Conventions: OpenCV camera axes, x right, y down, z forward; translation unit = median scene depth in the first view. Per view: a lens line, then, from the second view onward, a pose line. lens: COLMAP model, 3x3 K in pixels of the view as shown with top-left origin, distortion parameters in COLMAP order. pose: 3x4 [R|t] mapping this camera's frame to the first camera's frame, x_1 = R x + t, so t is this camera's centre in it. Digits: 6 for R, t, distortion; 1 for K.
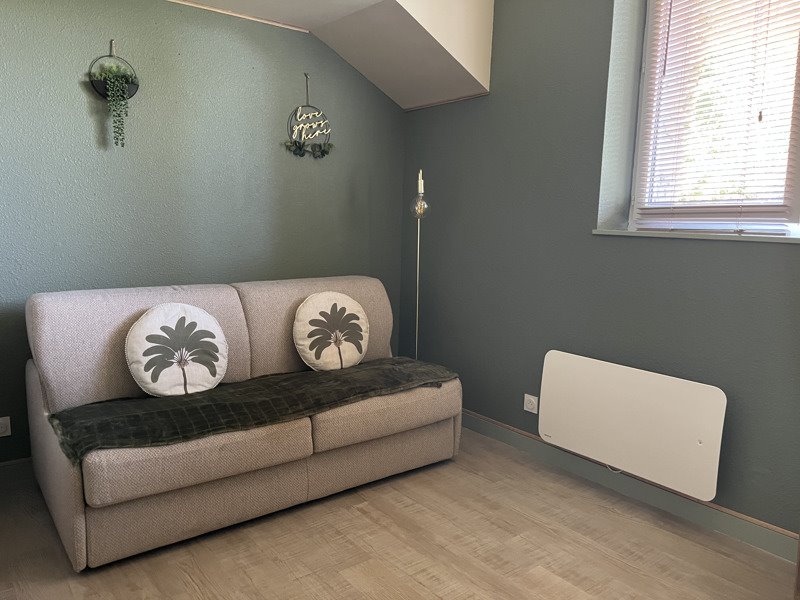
lens RADIAL K [[612.2, 0, 400.0], [0, 612.2, 300.0], [0, 0, 1]] dist [0.038941, -0.004148]
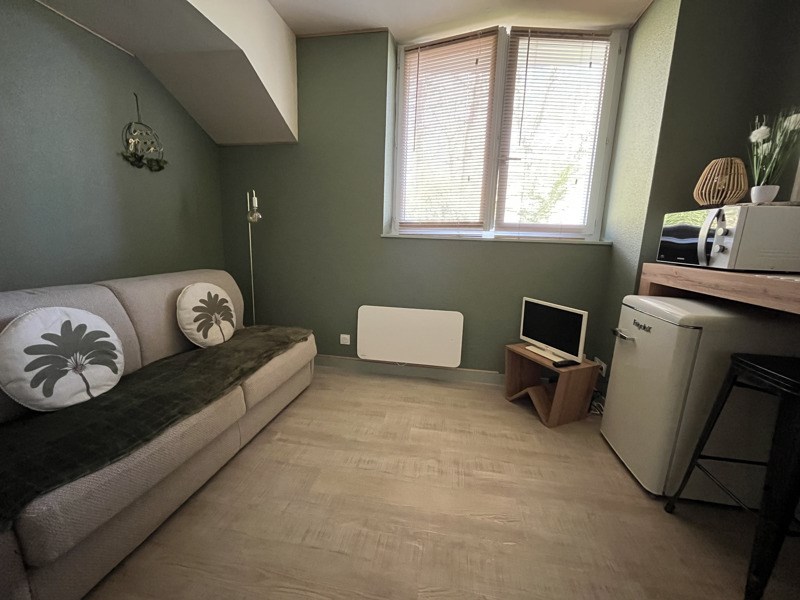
lens RADIAL K [[324.8, 0, 400.0], [0, 324.8, 300.0], [0, 0, 1]] dist [-0.002521, -0.000226]
pose [[0.743412, -0.119507, 0.658071, -0.267406], [0.076088, 0.992631, 0.094309, -0.011093], [-0.664492, -0.020039, 0.747027, 0.262419]]
